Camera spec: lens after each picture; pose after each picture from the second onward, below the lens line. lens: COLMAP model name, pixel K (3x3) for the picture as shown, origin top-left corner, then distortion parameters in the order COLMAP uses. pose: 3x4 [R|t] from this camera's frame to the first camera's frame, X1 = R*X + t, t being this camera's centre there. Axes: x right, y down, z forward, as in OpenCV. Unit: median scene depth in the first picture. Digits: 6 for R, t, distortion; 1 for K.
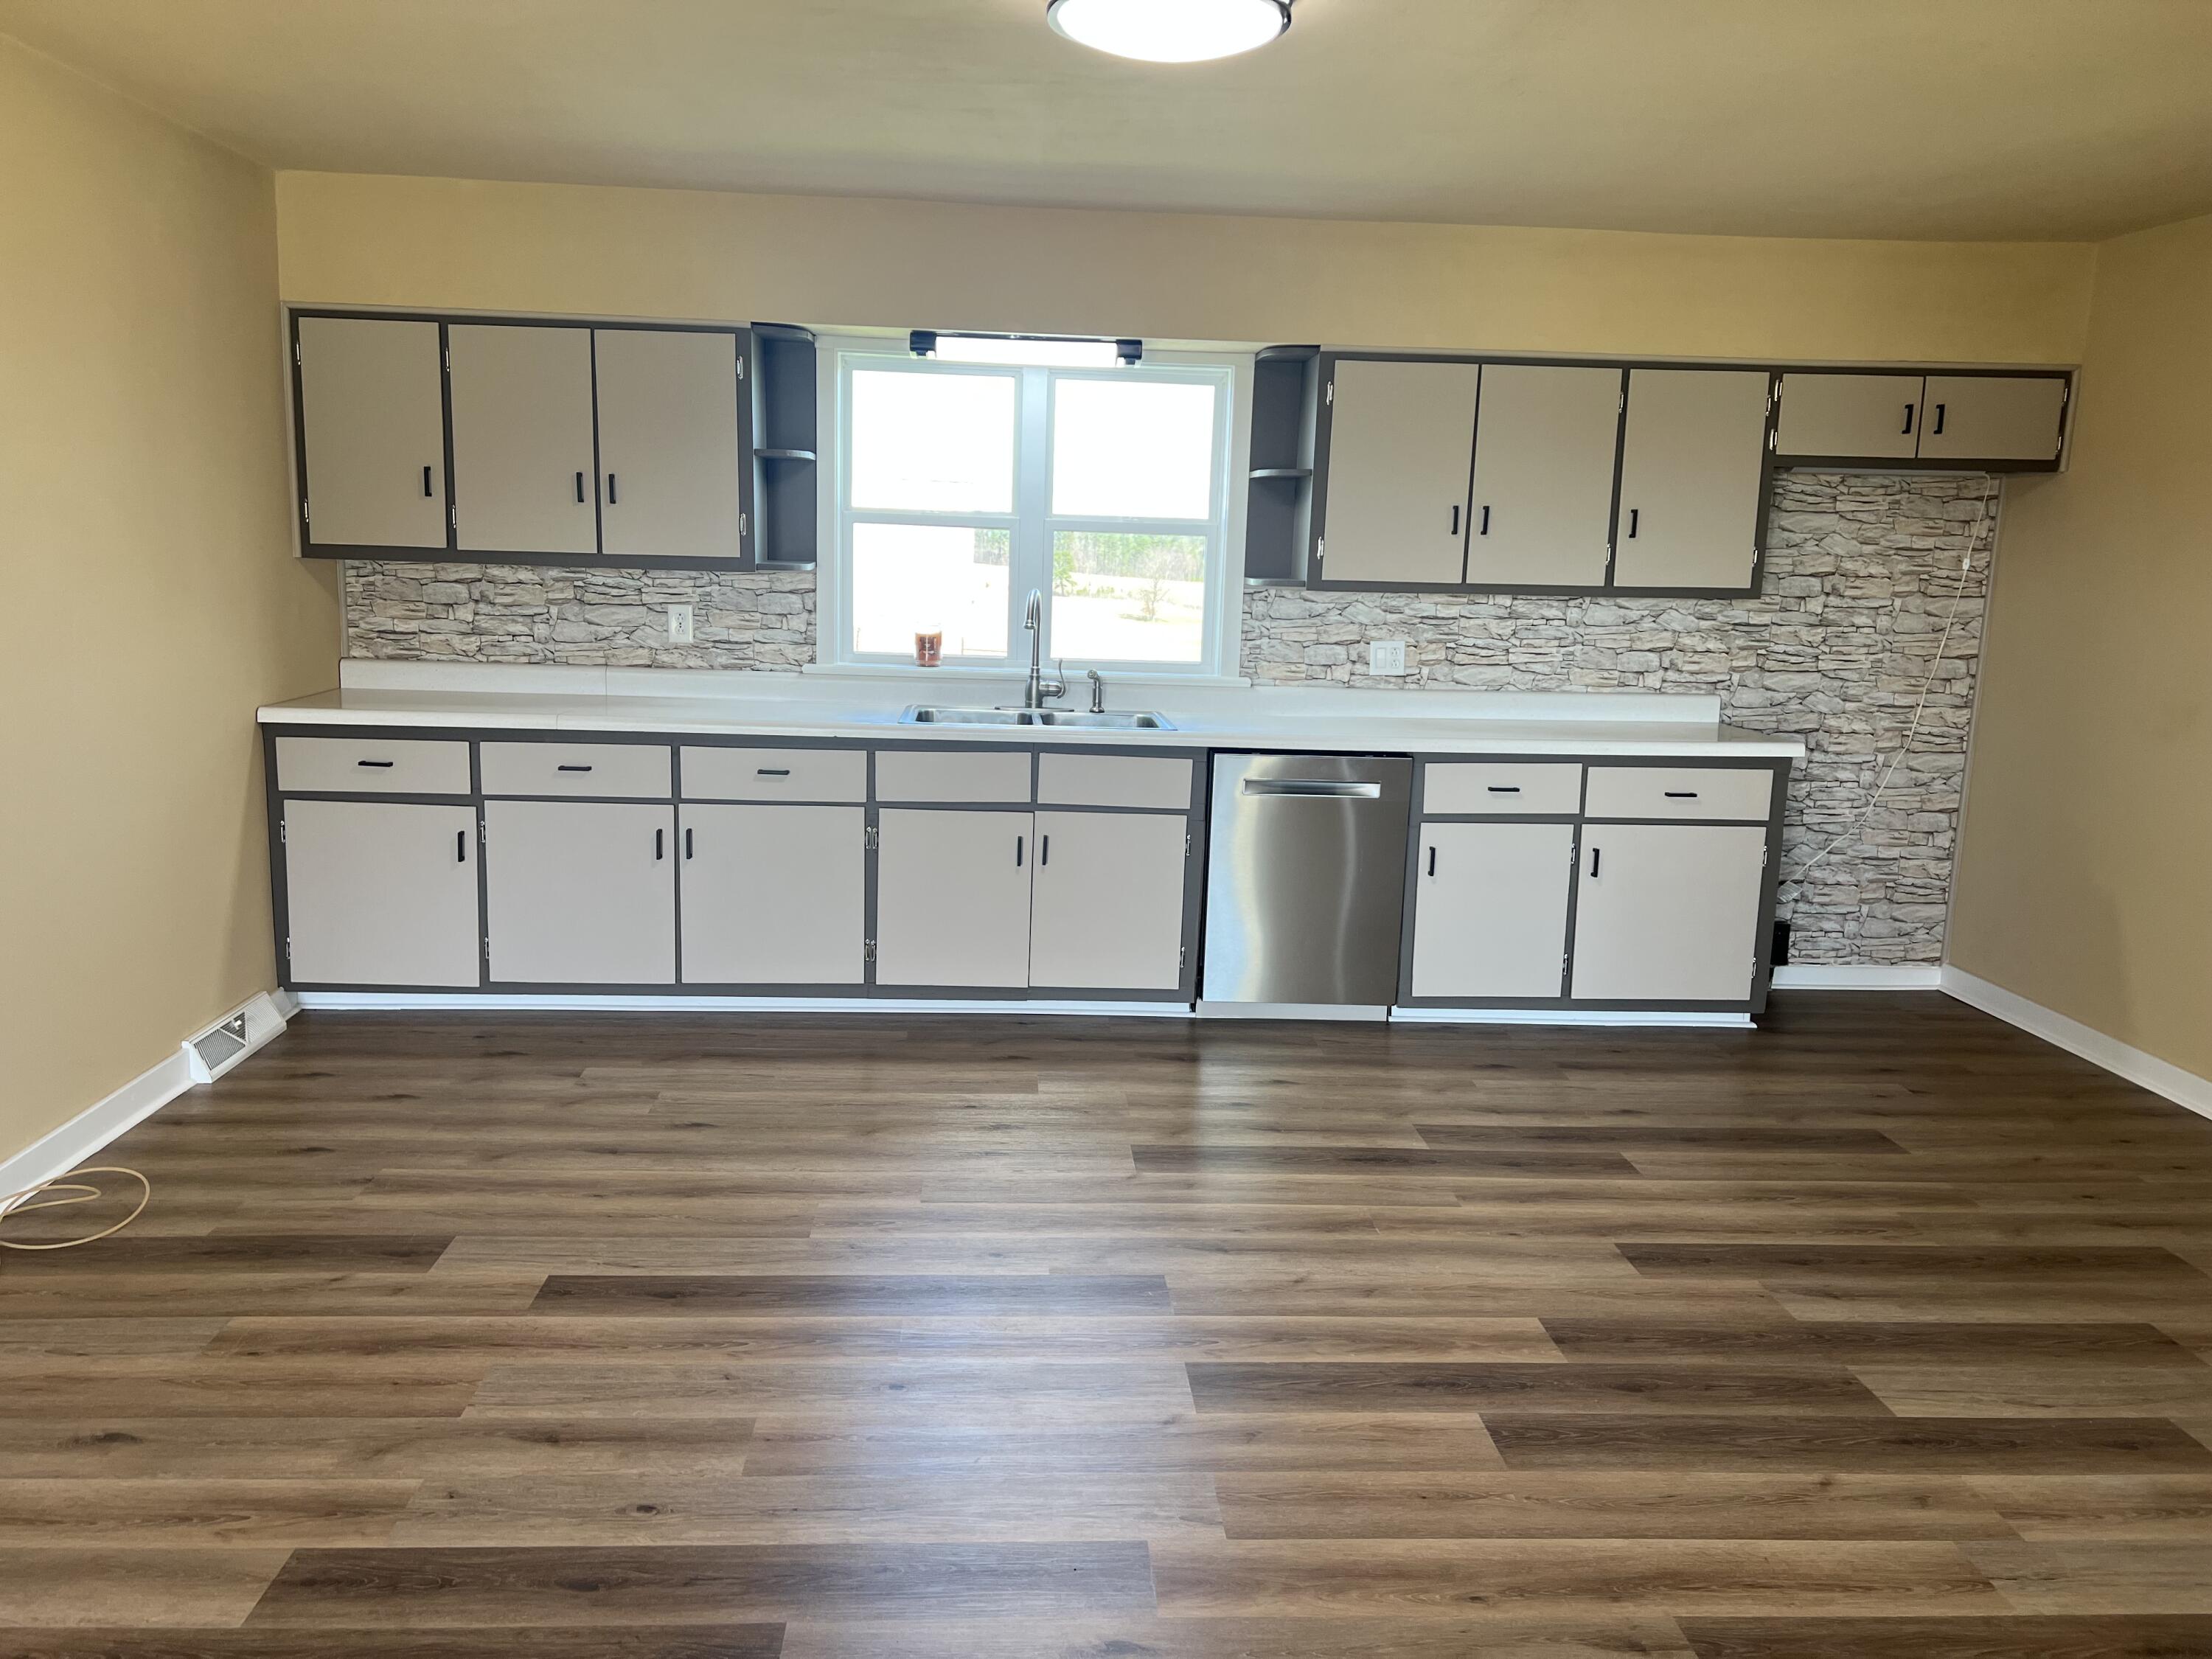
lens RADIAL K [[1663.9, 0, 1099.1], [0, 1663.9, 824.6], [0, 0, 1]] dist [0.067802, -0.090906]
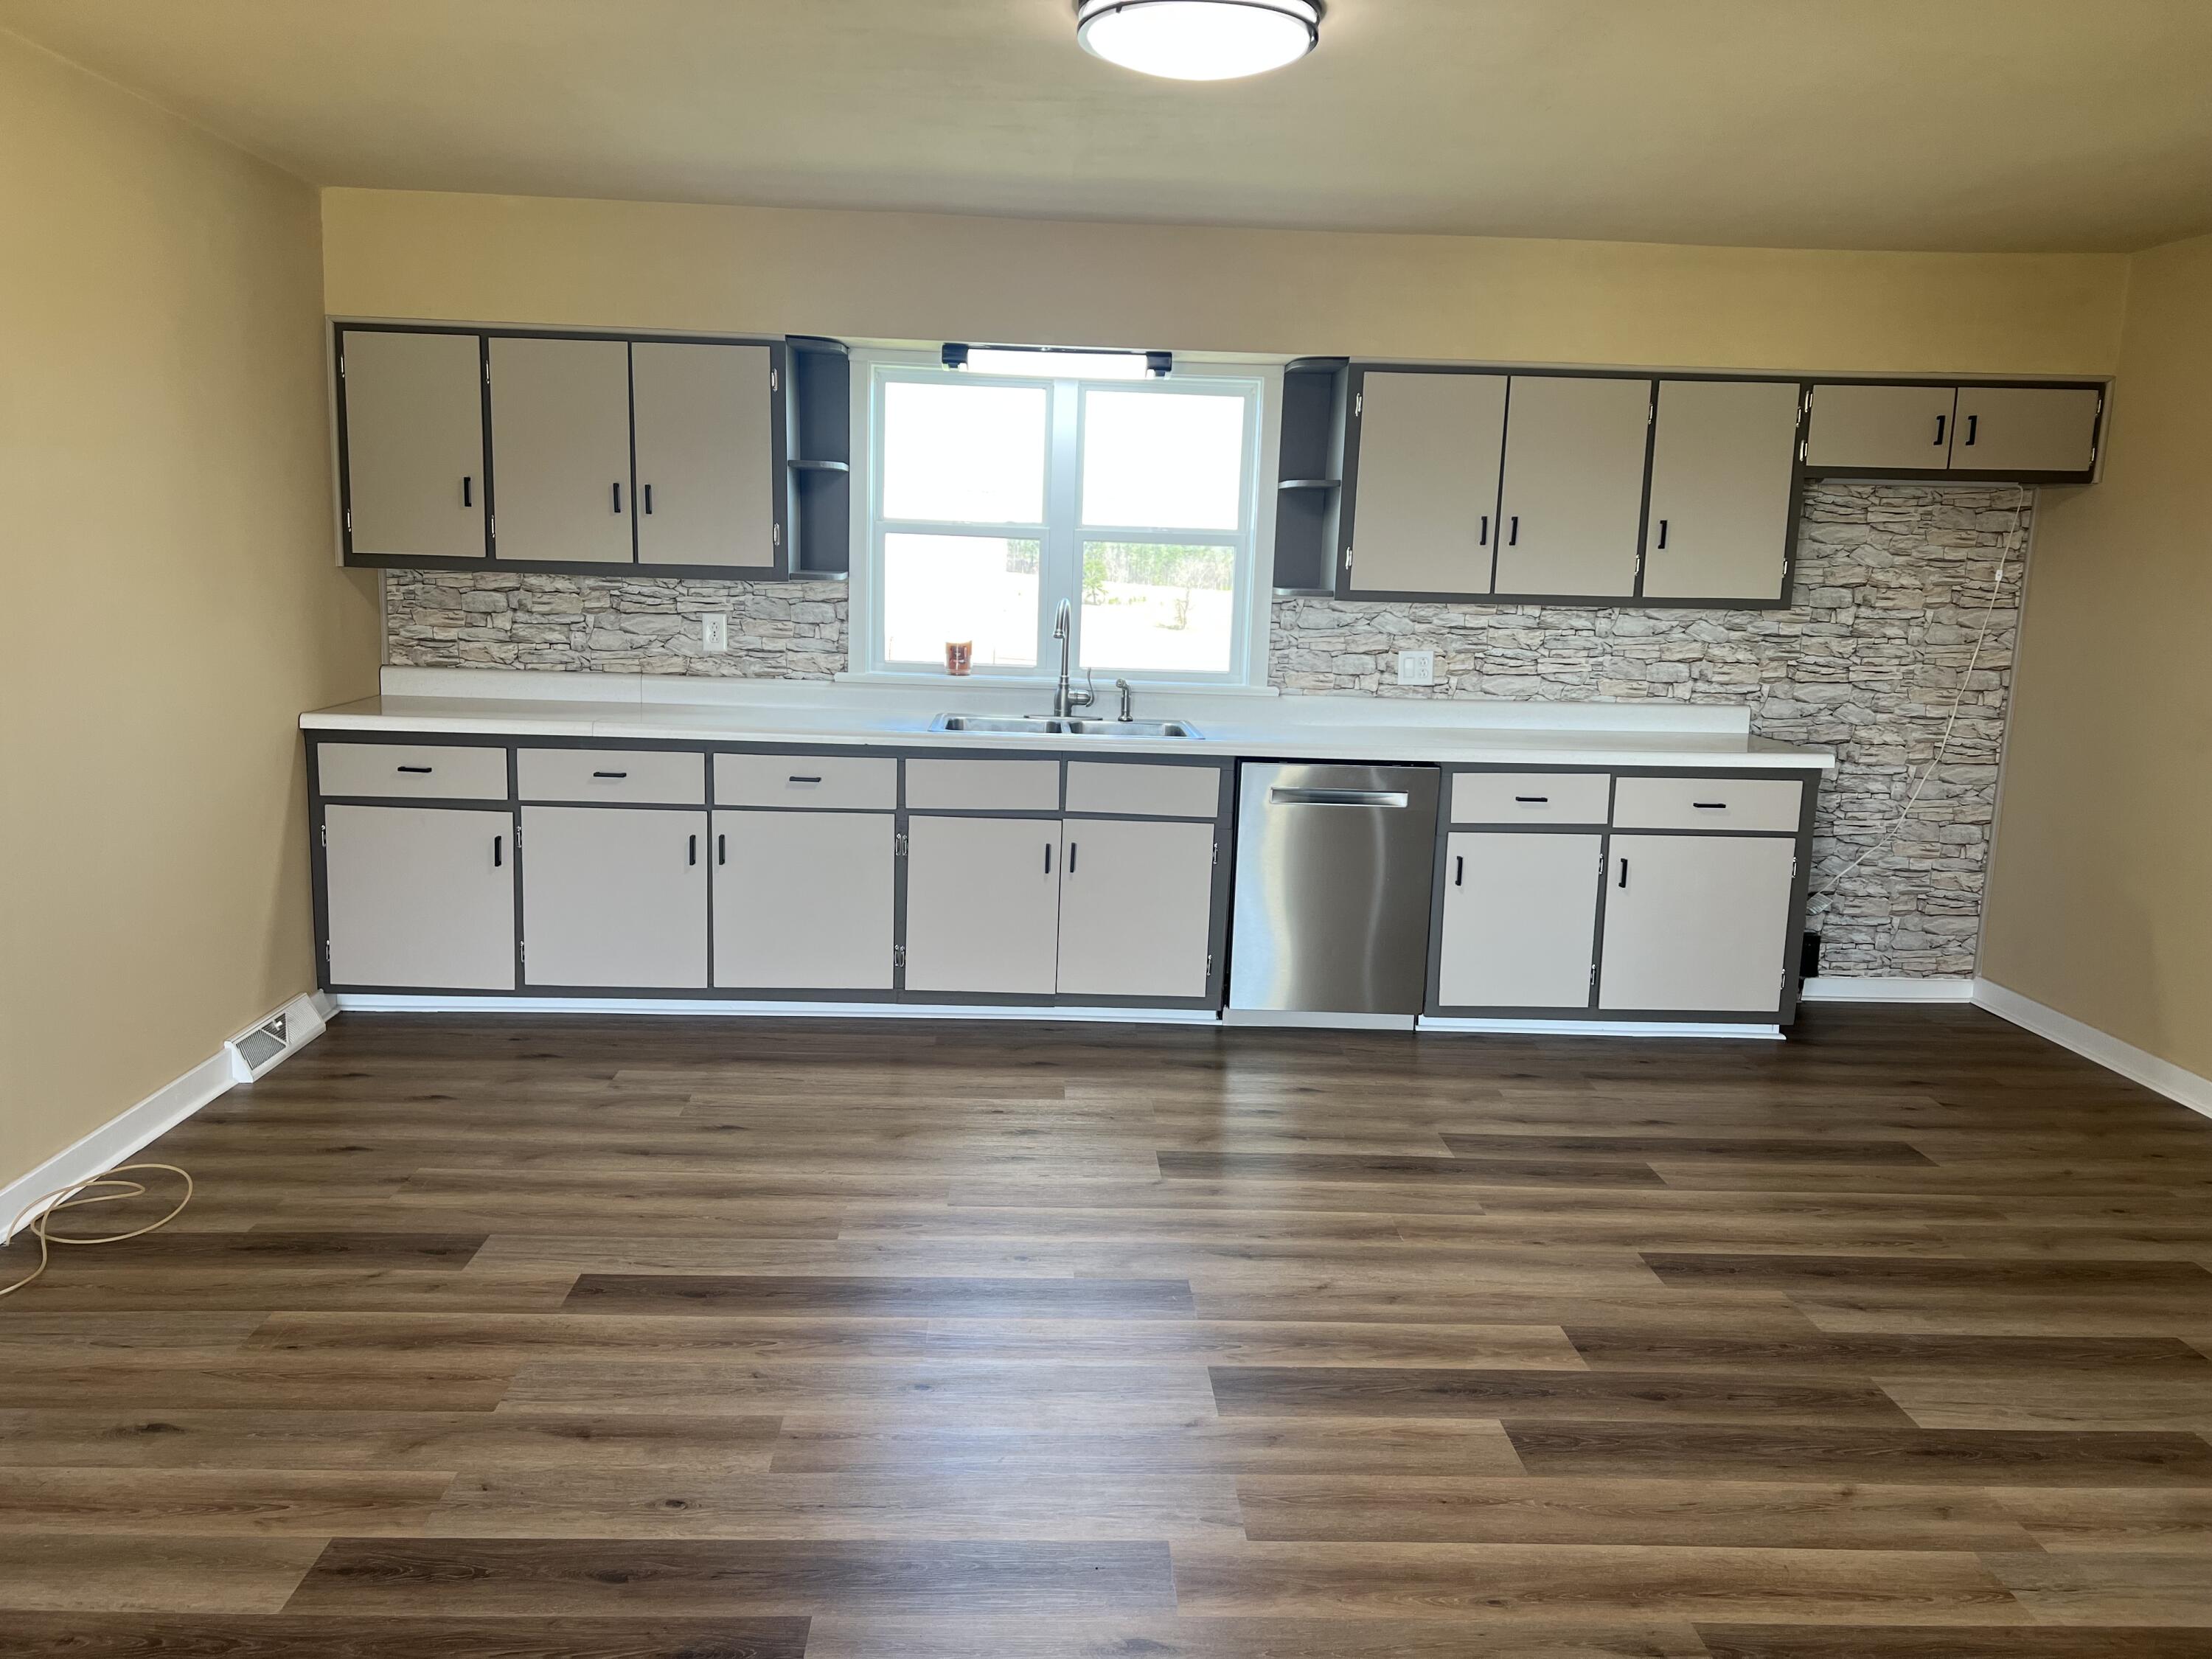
lens RADIAL K [[1663.9, 0, 1099.2], [0, 1663.9, 822.4], [0, 0, 1]] dist [0.067802, -0.090906]
pose [[0.999816, 0.004440, -0.018645, 0.002327], [-0.004563, 0.999968, -0.006587, 0.000598], [0.018615, 0.006671, 0.999804, -0.007971]]
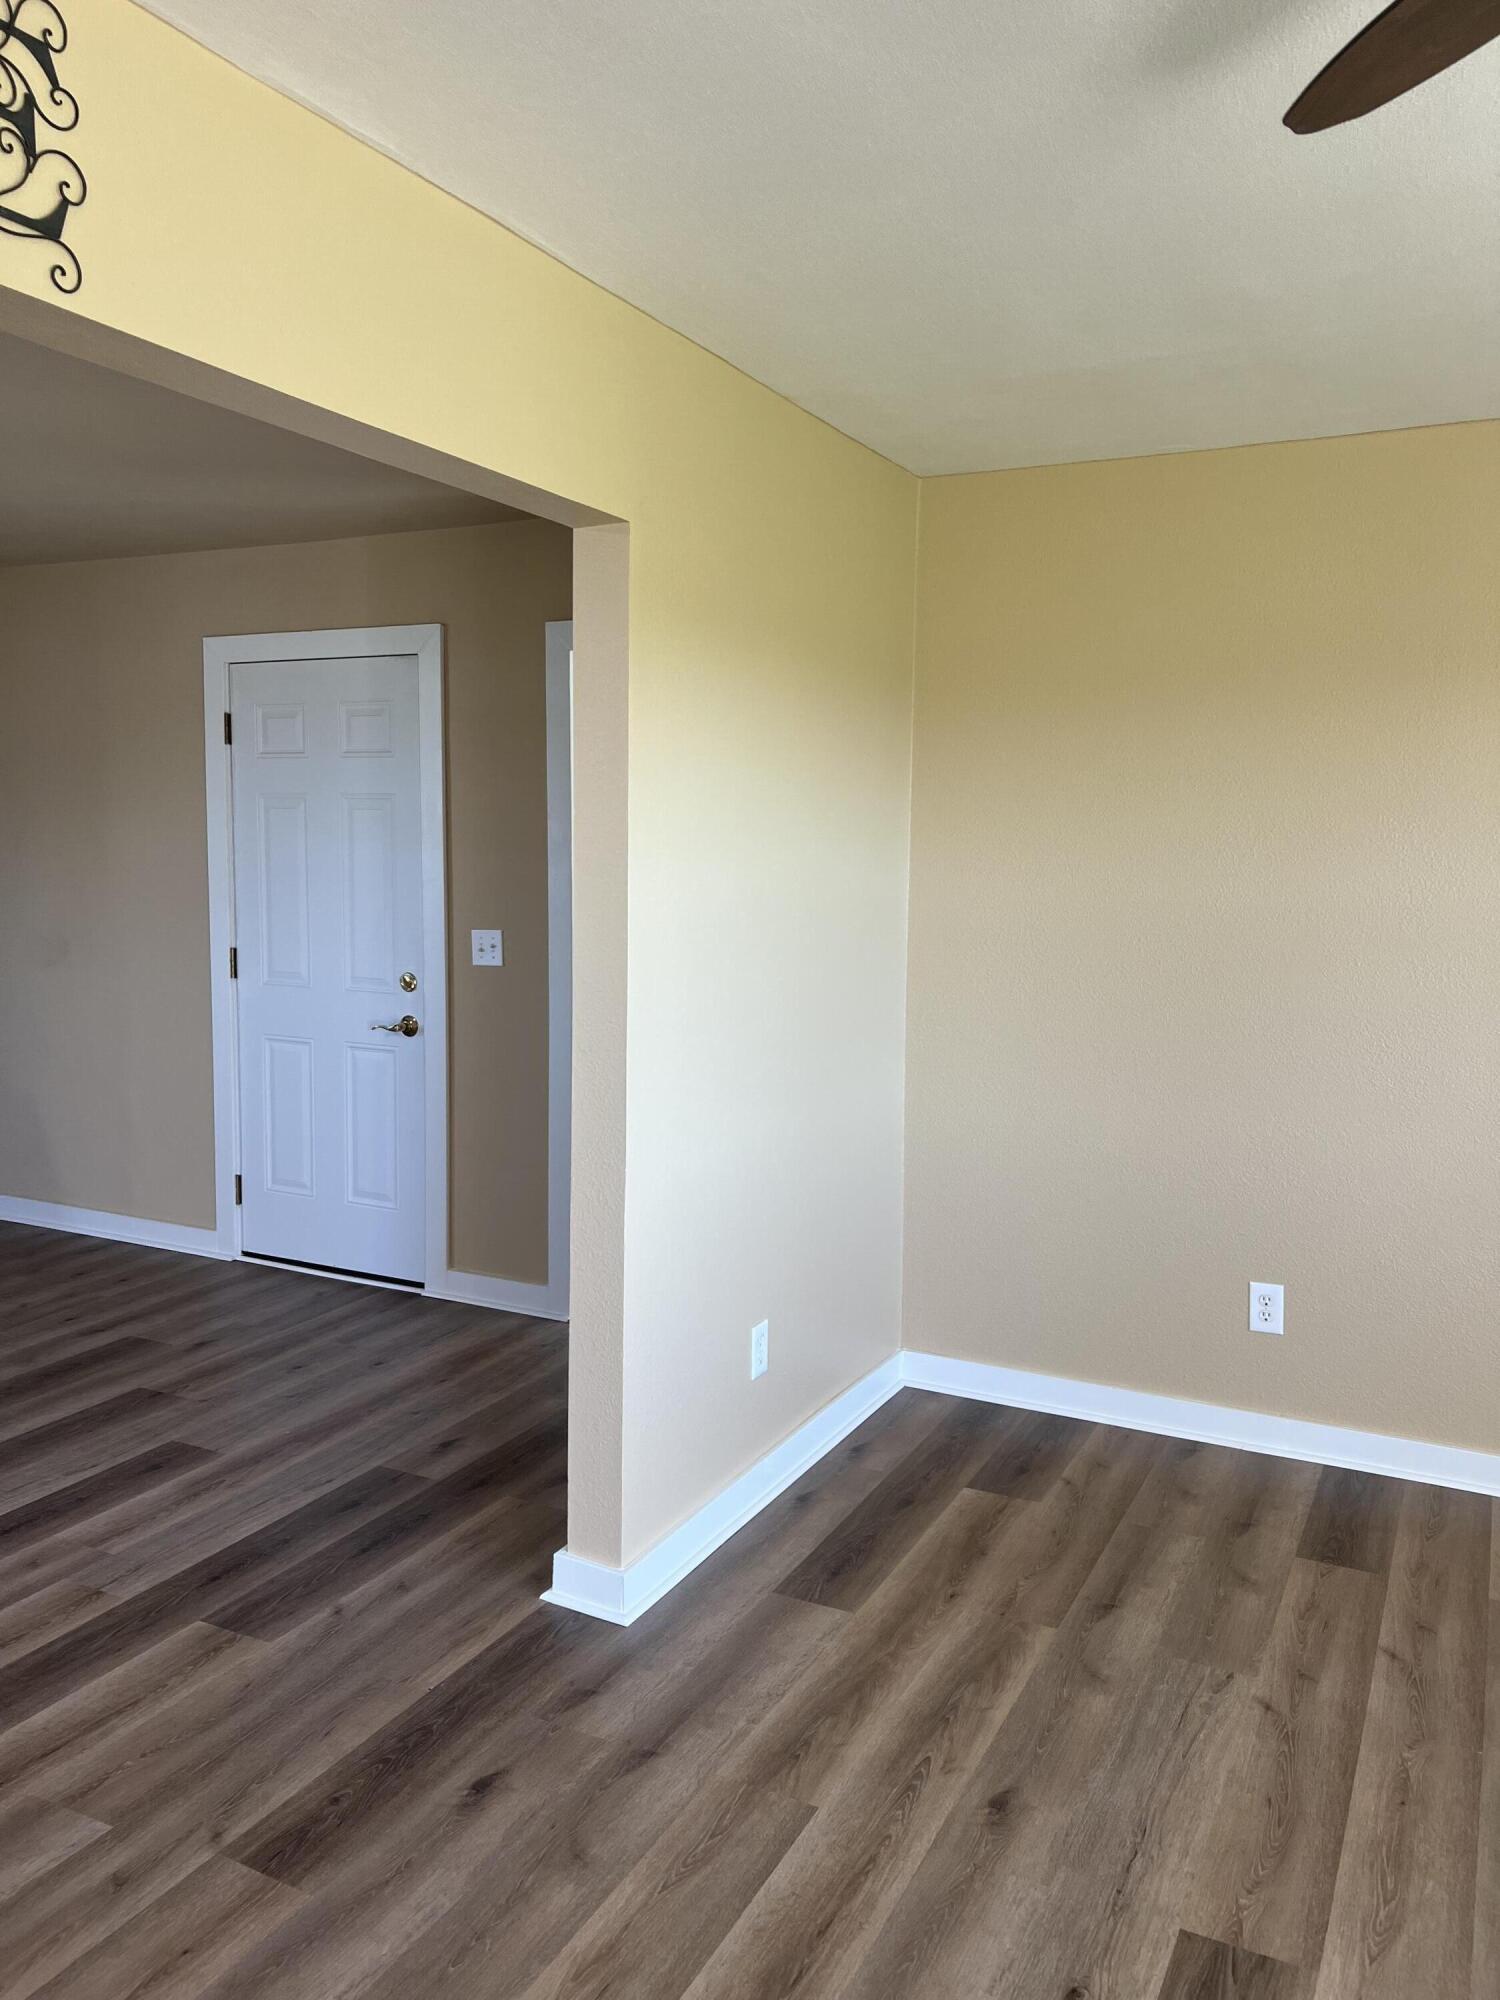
lens RADIAL K [[1504.4, 0, 748.0], [0, 1504.4, 997.9], [0, 0, 1]] dist [0.067802, -0.090906]
pose [[0.504812, -0.121218, 0.854676, -0.121343], [0.154024, 0.986852, 0.048991, -0.001780], [-0.849377, 0.106910, 0.516845, -0.080652]]
